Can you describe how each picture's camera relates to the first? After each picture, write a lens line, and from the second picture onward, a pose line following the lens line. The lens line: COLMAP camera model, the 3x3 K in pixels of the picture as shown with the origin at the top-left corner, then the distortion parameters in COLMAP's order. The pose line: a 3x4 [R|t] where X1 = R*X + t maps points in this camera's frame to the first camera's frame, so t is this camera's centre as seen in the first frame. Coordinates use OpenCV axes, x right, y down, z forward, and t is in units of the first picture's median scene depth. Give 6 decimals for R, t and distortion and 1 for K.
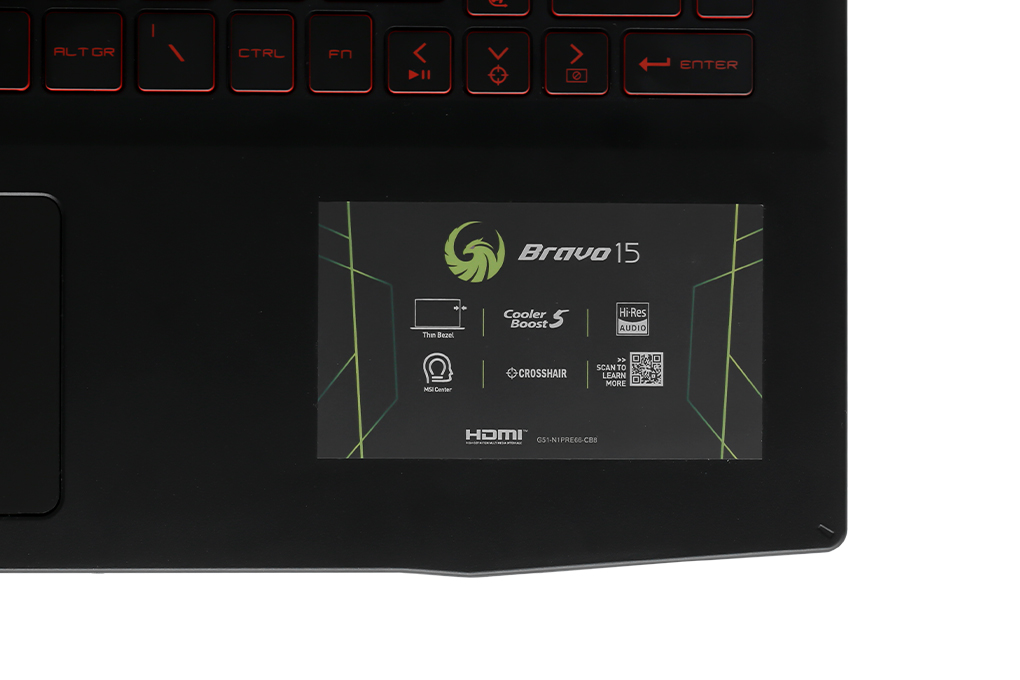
lens RADIAL K [[2891.6, 0, 508.6], [0, 2891.6, 342.2], [0, 0, 1]] dist [-0.032820, 0.000000]
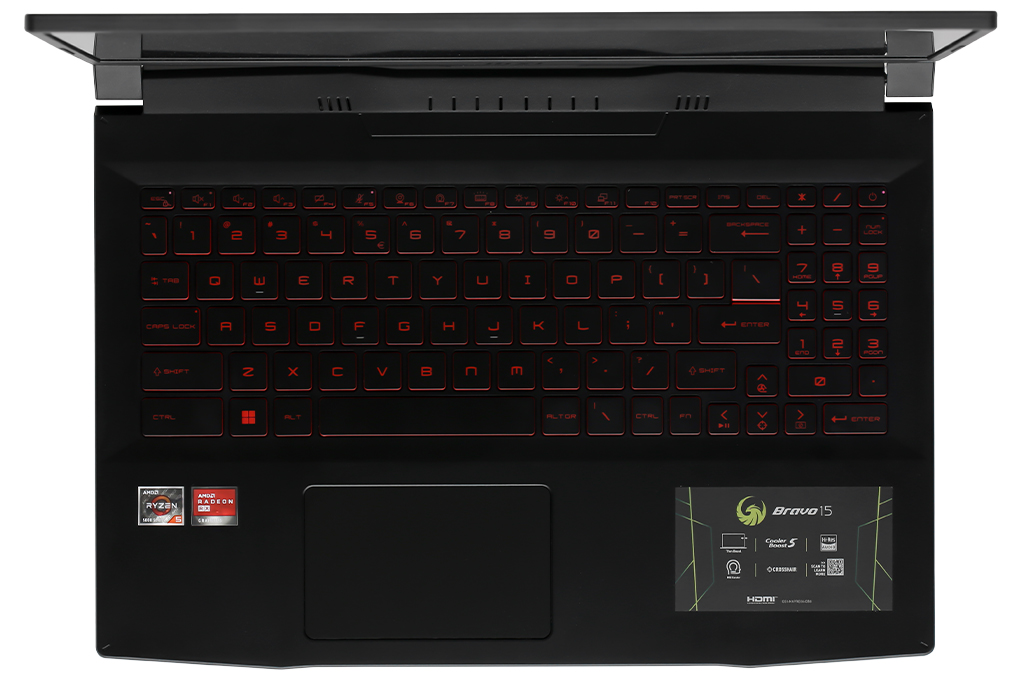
lens RADIAL K [[2891.6, 0, 508.7], [0, 2891.6, 340.9], [0, 0, 1]] dist [-0.032820, 0.000000]
pose [[0.992448, -0.015054, -0.121735, 0.069260], [-0.000790, 0.991636, -0.129066, 0.114378], [0.122660, 0.128188, 0.984135, -1.060169]]
